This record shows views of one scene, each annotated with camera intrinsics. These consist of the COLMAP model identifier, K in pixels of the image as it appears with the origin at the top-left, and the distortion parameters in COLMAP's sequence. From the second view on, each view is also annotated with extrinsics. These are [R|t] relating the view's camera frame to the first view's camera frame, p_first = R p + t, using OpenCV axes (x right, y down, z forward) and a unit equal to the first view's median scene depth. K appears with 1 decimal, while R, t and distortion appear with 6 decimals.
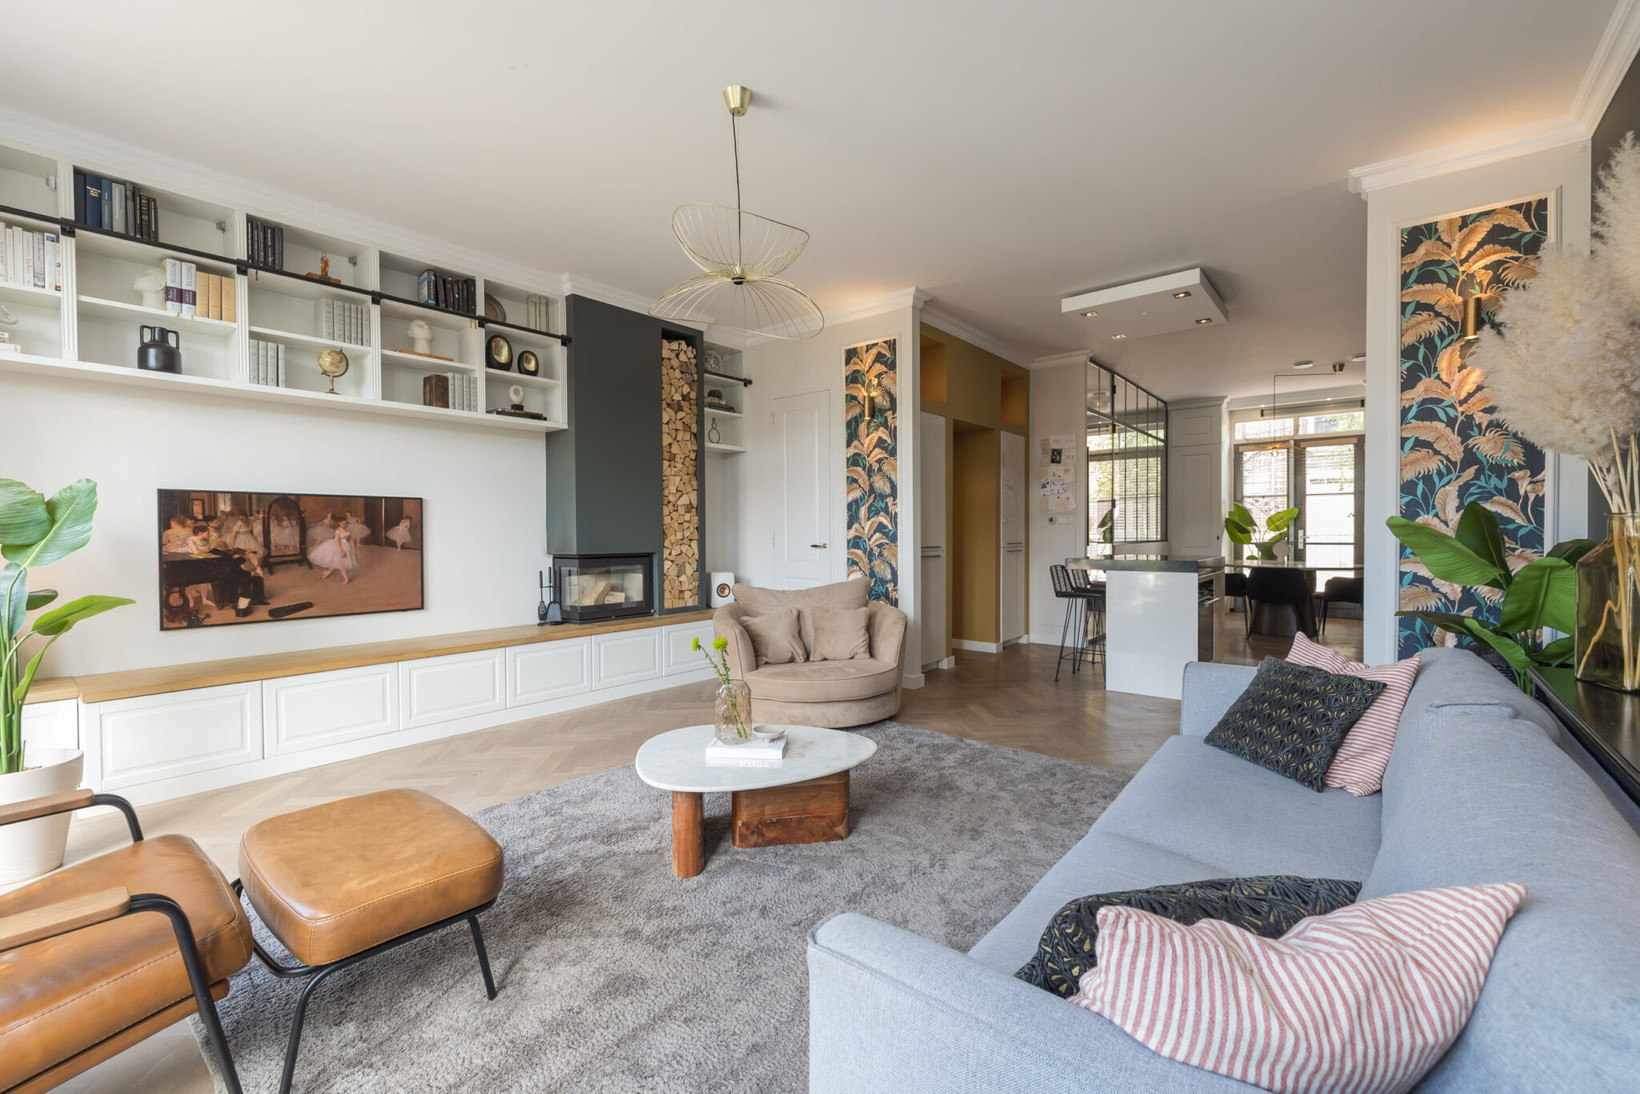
lens RADIAL K [[700.0, 0, 845.4], [0, 700.0, 545.7], [0, 0, 1]] dist [0.000032, 0.000033]
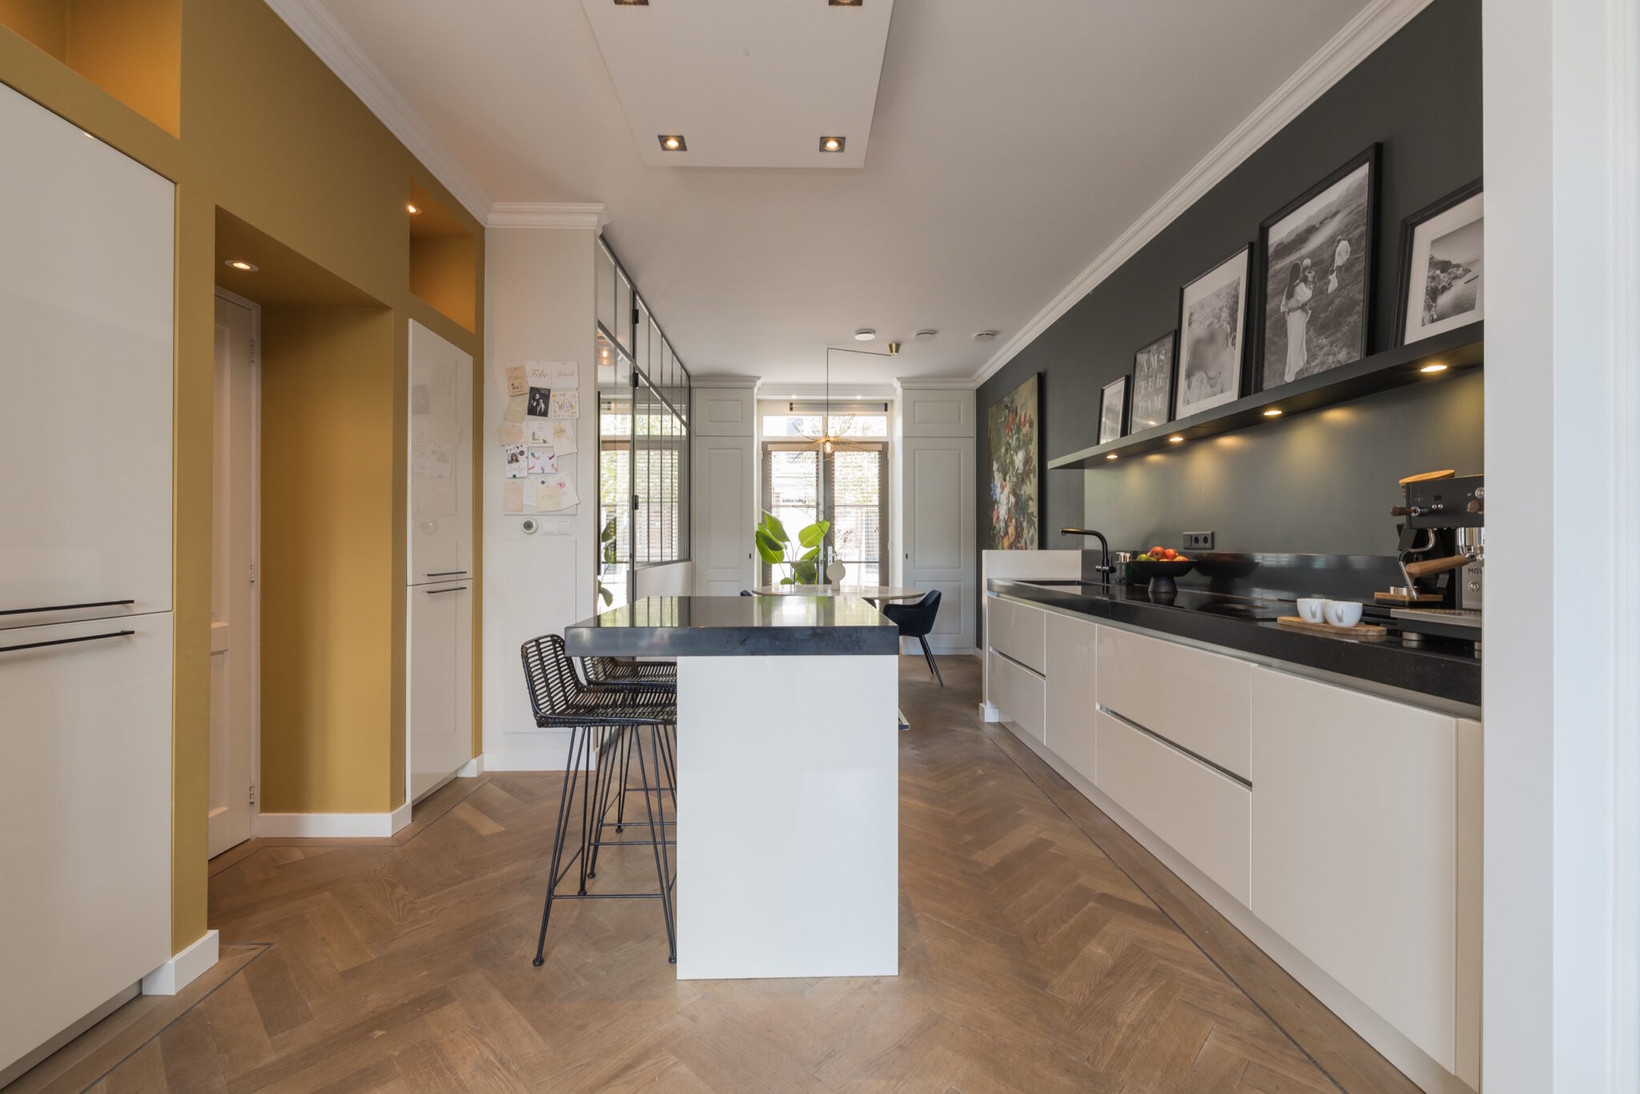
lens RADIAL K [[679.3, 0, 820.0], [0, 679.3, 547.0], [0, 0, 1]] dist [-0.016315, 0.000028]
pose [[0.772389, 0.004468, 0.635134, 0.193523], [0.006849, 0.999859, -0.015363, -0.015870], [-0.635113, 0.016216, 0.772249, 0.646863]]
